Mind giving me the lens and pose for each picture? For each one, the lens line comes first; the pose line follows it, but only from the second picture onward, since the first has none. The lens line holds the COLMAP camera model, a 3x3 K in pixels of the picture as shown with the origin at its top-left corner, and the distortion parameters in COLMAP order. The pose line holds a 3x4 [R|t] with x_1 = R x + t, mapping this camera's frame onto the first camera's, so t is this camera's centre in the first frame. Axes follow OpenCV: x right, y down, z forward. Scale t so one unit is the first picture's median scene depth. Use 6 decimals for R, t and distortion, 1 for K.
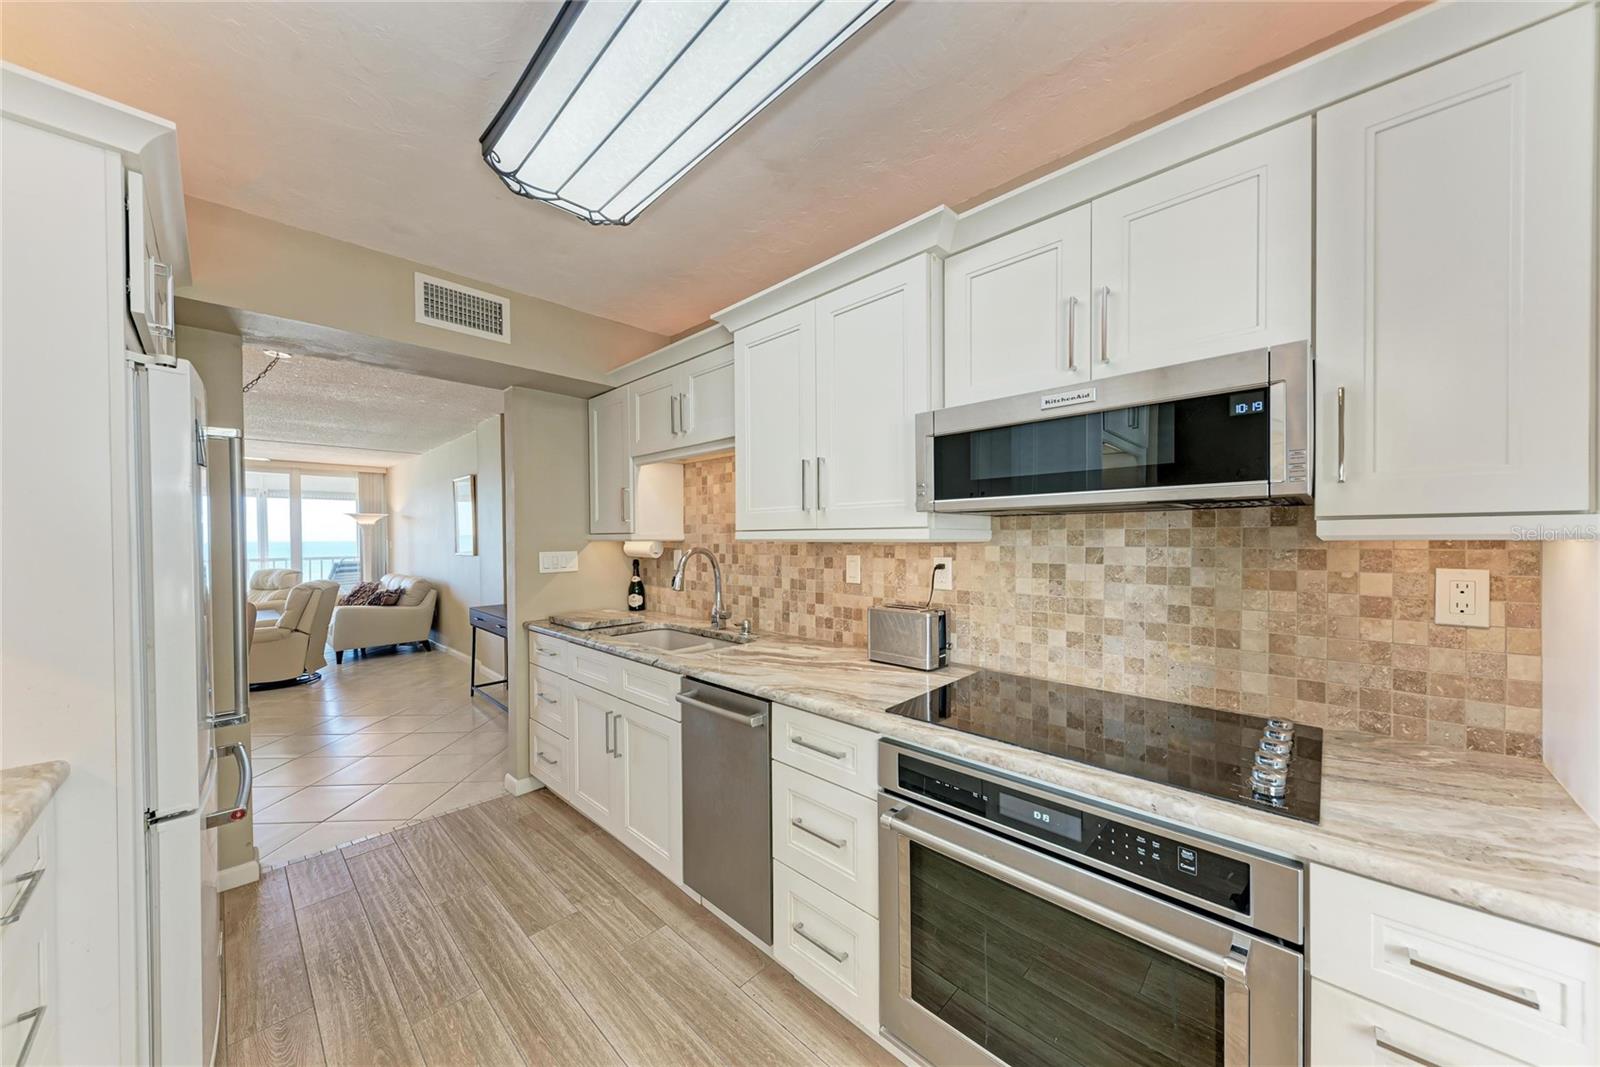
lens RADIAL K [[549.5, 0, 810.7], [0, 549.5, 543.1], [0, 0, 1]] dist [0.009769, -0.002212]
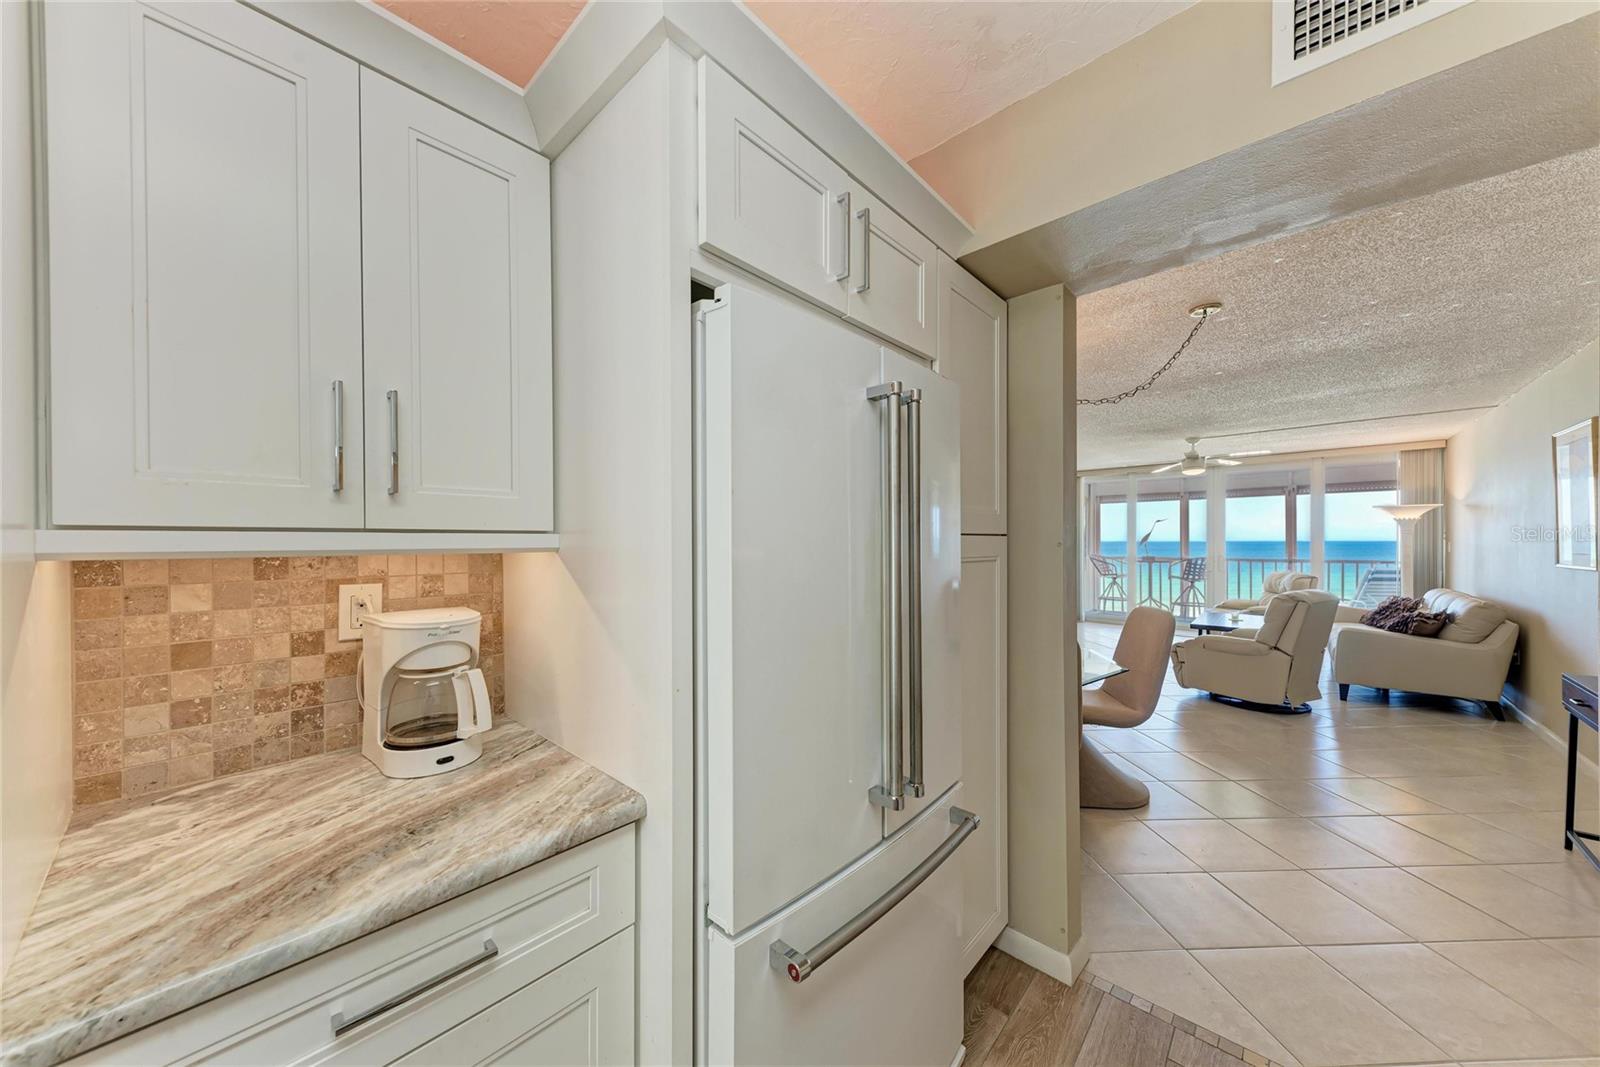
lens RADIAL K [[549.5, 0, 786.9], [0, 549.5, 545.7], [0, 0, 1]] dist [0.009769, -0.002212]
pose [[0.008601, 0.012889, -0.999880, -0.274709], [-0.007317, 0.999891, 0.012826, -0.008673], [0.999936, 0.007206, 0.008694, 0.680897]]
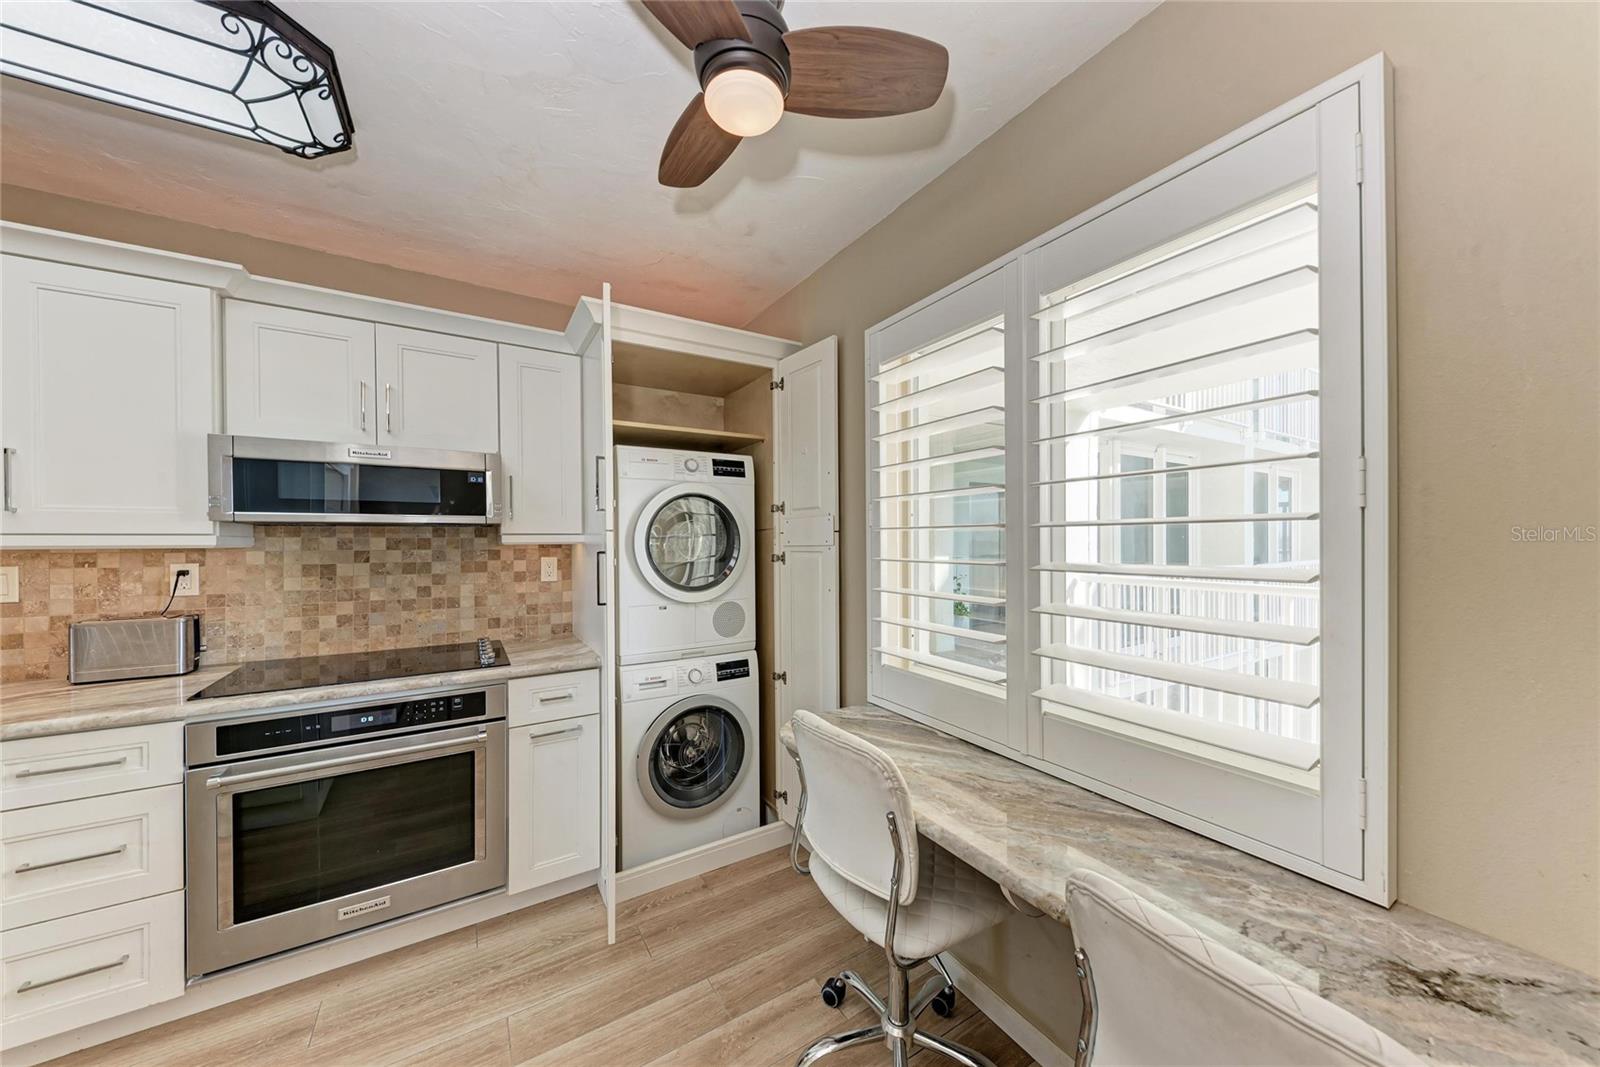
lens RADIAL K [[549.5, 0, 795.0], [0, 549.5, 543.9], [0, 0, 1]] dist [0.009769, -0.002212]
pose [[0.267695, -0.002499, 0.963500, -0.437356], [0.013092, 0.999914, -0.001044, 0.005160], [-0.963415, 0.012893, 0.267705, -0.346133]]
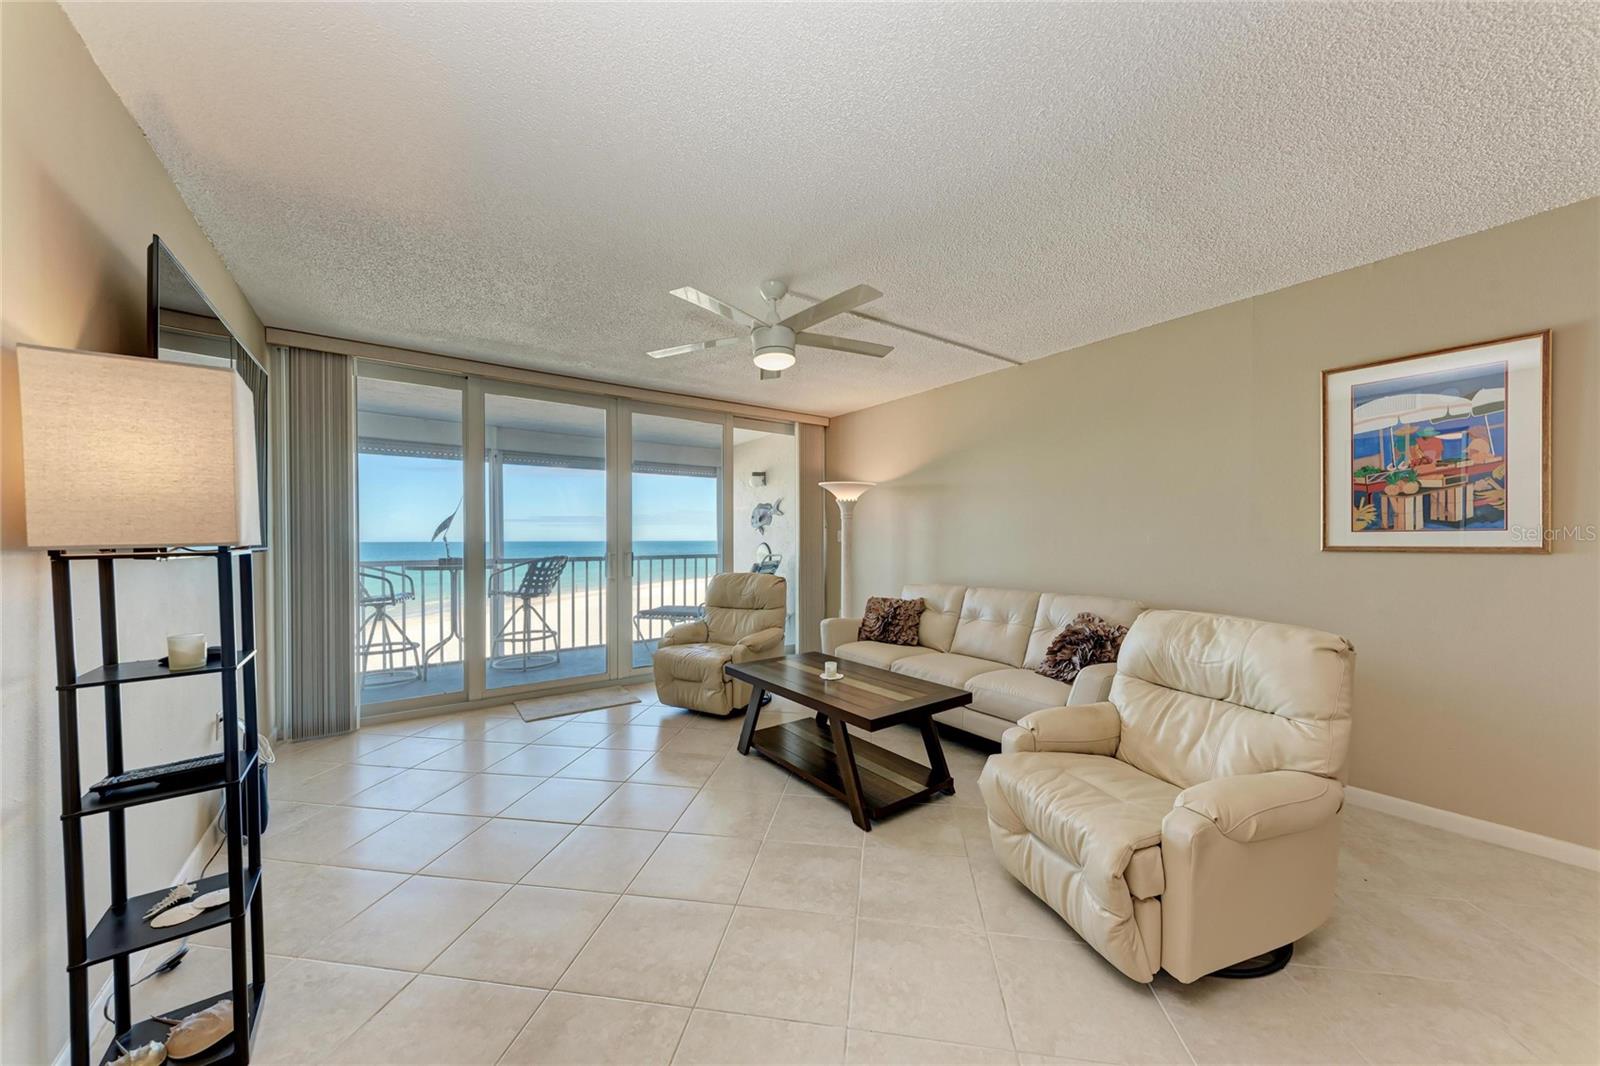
lens RADIAL K [[549.5, 0, 808.4], [0, 549.5, 555.1], [0, 0, 1]] dist [0.009769, -0.002212]
pose [[0.982745, 0.005132, -0.184897, -3.133019], [-0.001438, 0.999797, 0.020107, 0.056929], [0.184963, -0.019494, 0.982552, 1.696703]]
